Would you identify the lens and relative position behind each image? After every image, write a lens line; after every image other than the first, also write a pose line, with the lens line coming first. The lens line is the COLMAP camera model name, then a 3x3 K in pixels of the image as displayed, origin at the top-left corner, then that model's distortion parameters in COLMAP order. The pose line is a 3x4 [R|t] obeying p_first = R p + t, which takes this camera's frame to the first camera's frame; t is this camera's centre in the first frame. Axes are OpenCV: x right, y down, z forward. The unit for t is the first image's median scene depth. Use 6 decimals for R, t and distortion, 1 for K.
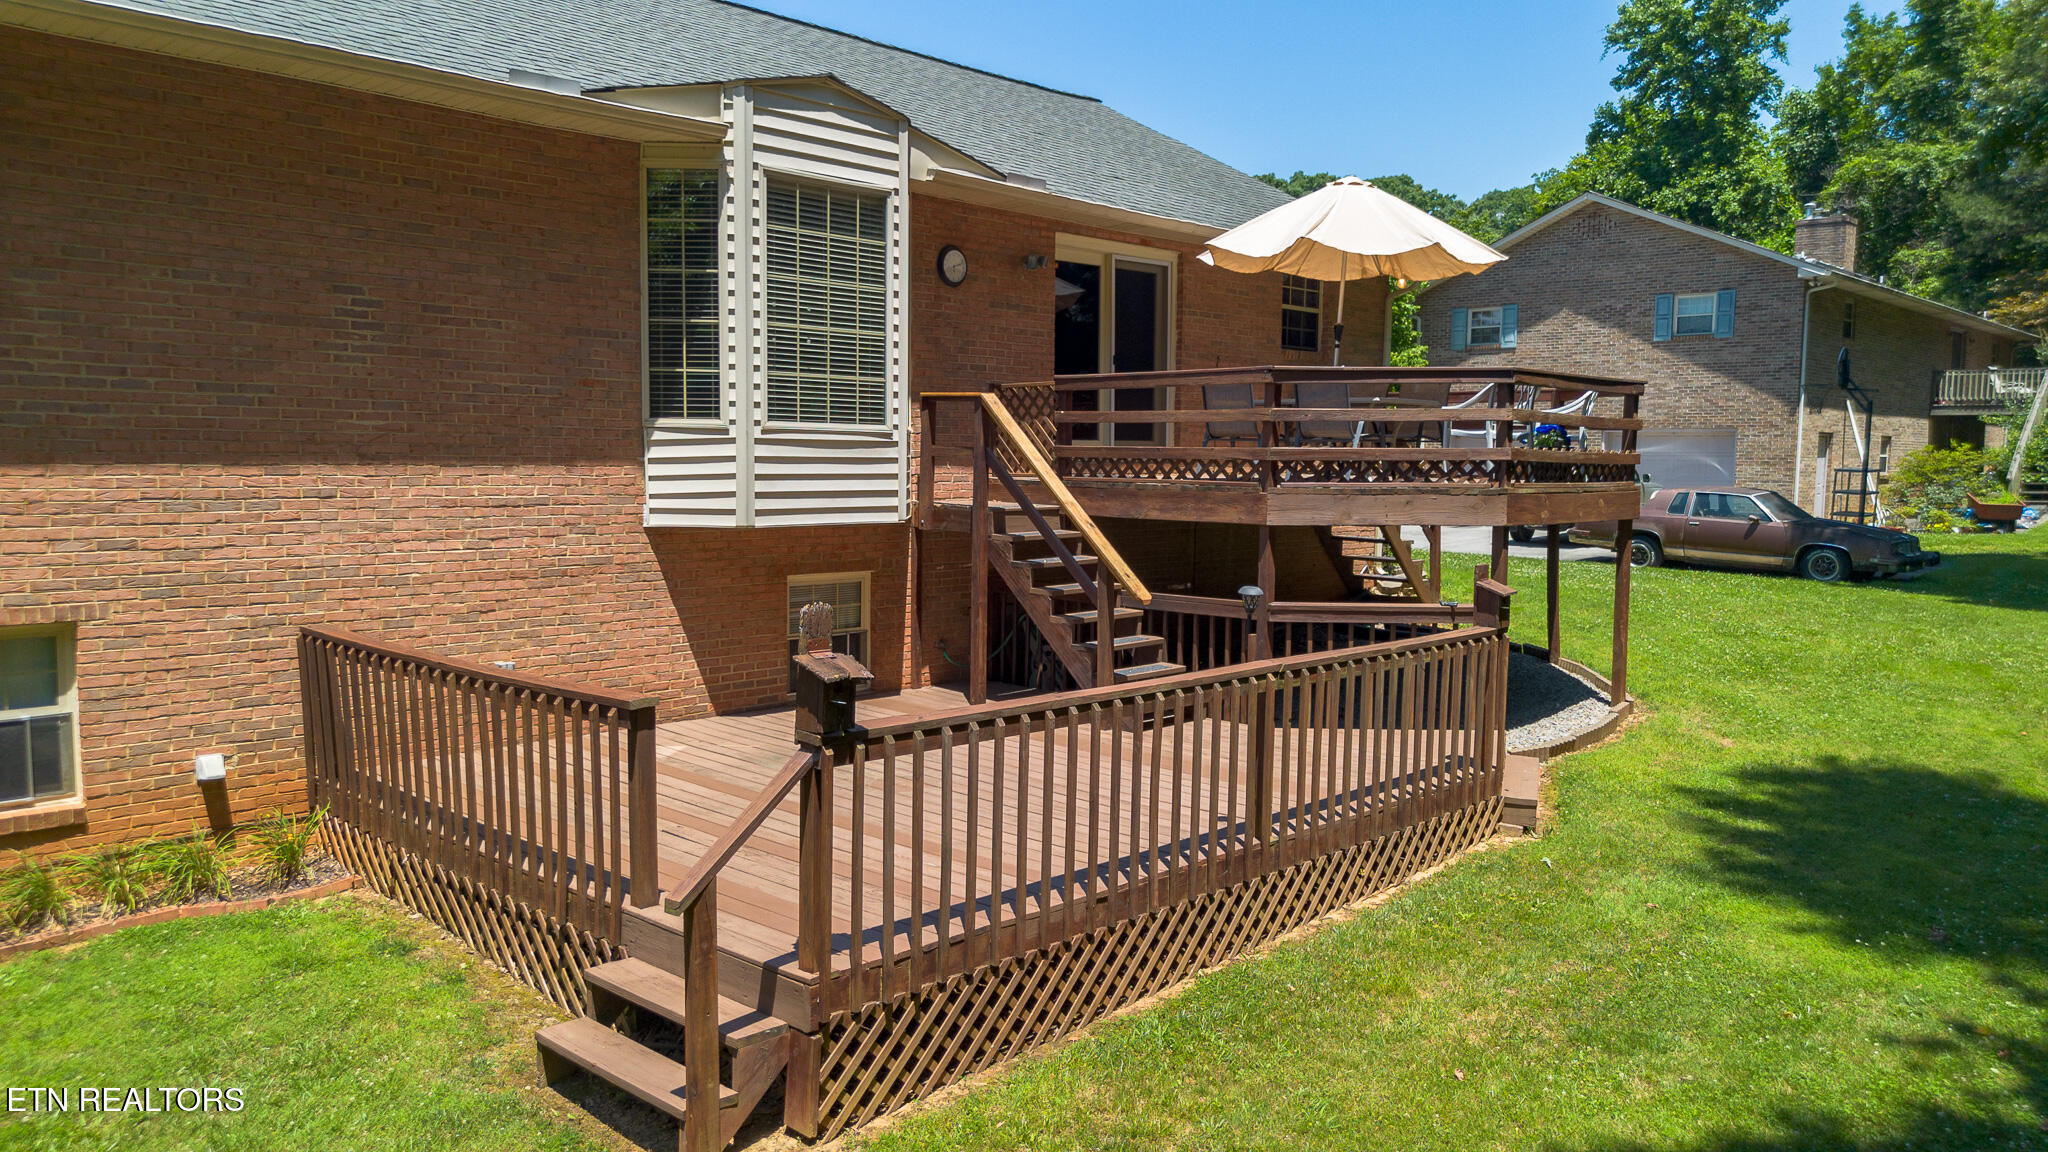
lens RADIAL K [[1422.6, 0, 1026.2], [0, 1422.6, 576.1], [0, 0, 1]] dist [0.075072, -0.096223]
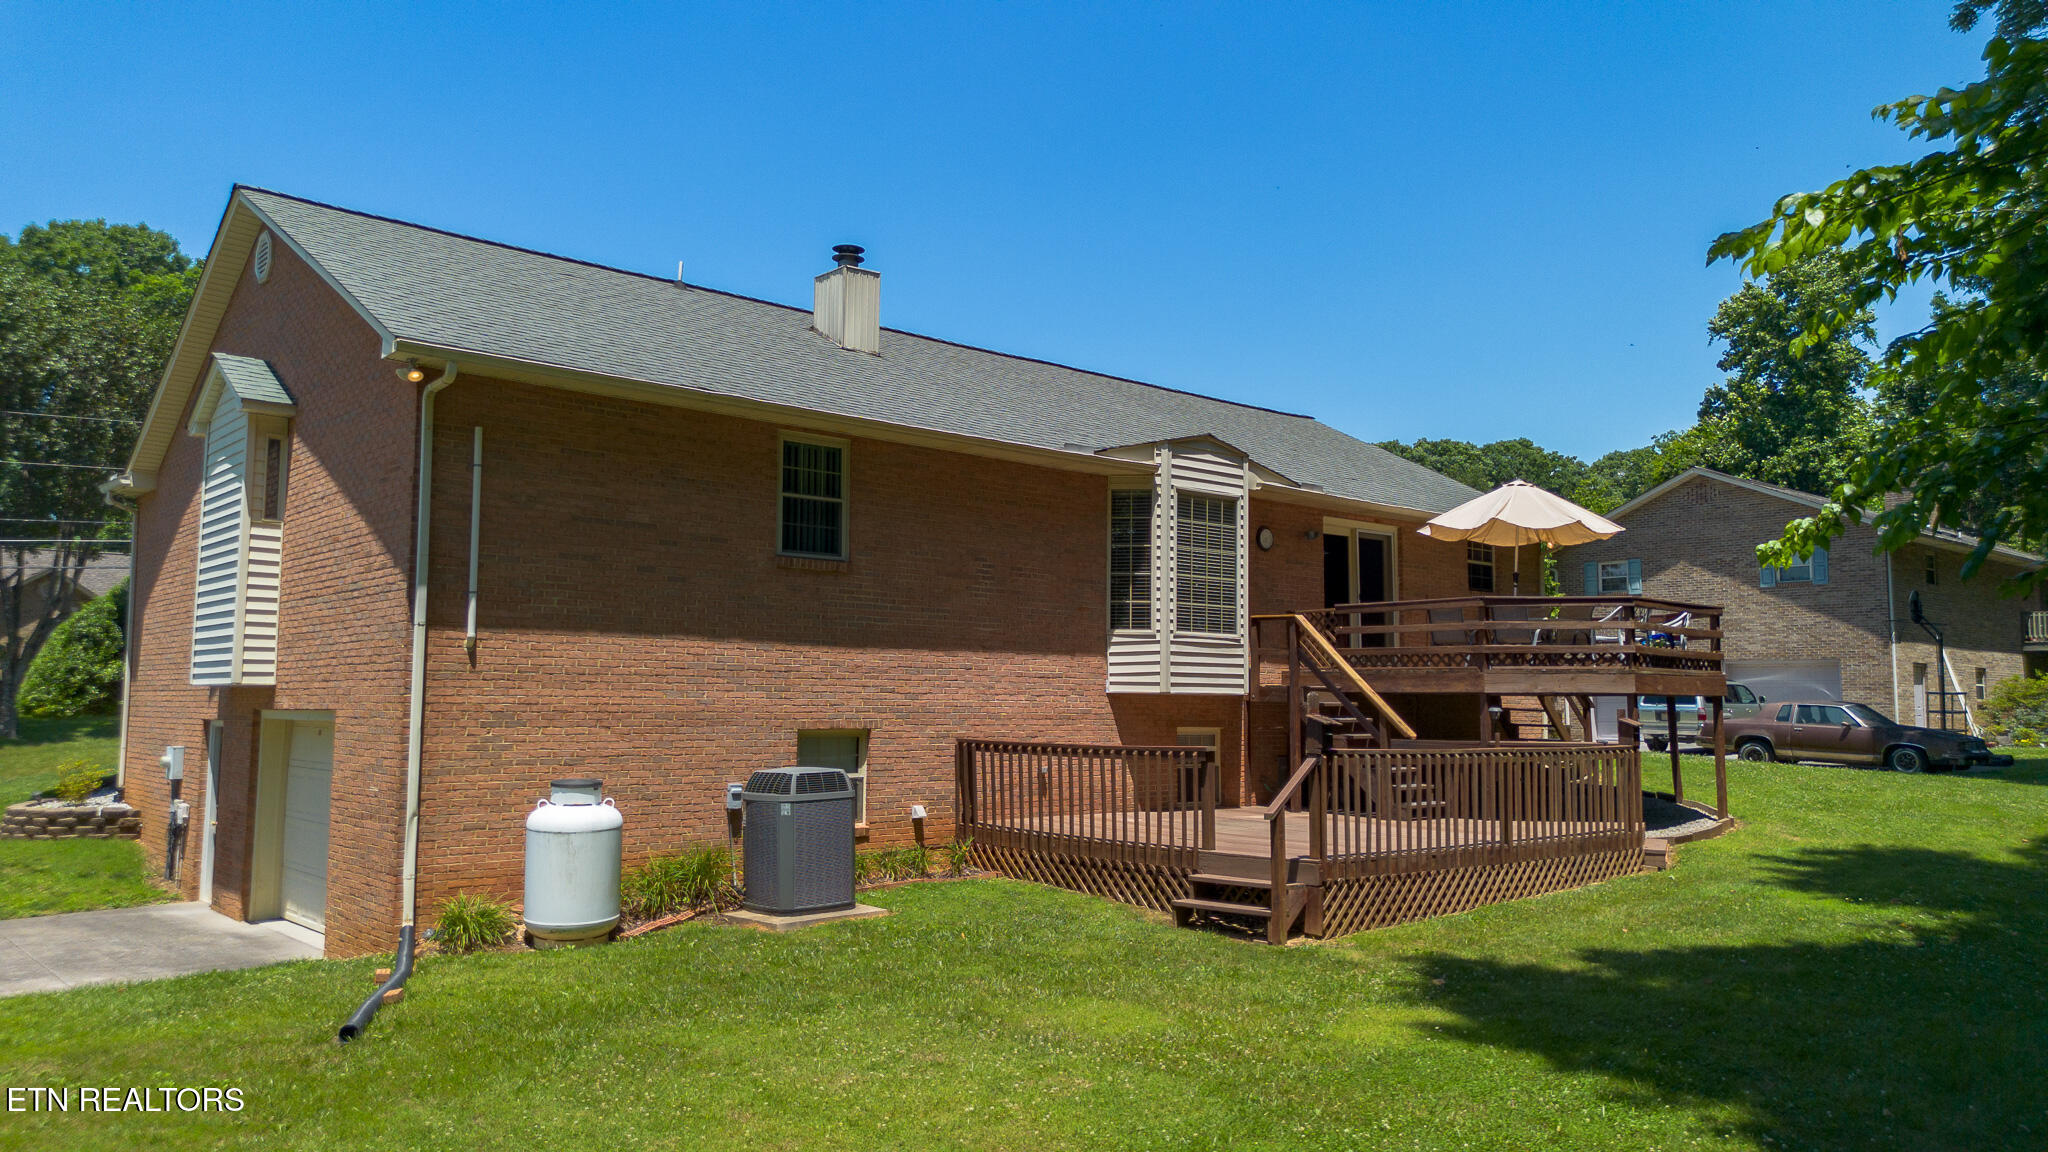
lens RADIAL K [[1456.2, 0, 1020.8], [0, 1456.2, 571.0], [0, 0, 1]] dist [0.106807, -0.115604]
pose [[0.997009, -0.009211, -0.076729, -0.220369], [-0.004748, 0.983696, -0.179777, 0.127262], [0.077134, 0.179603, 0.980711, -0.691933]]
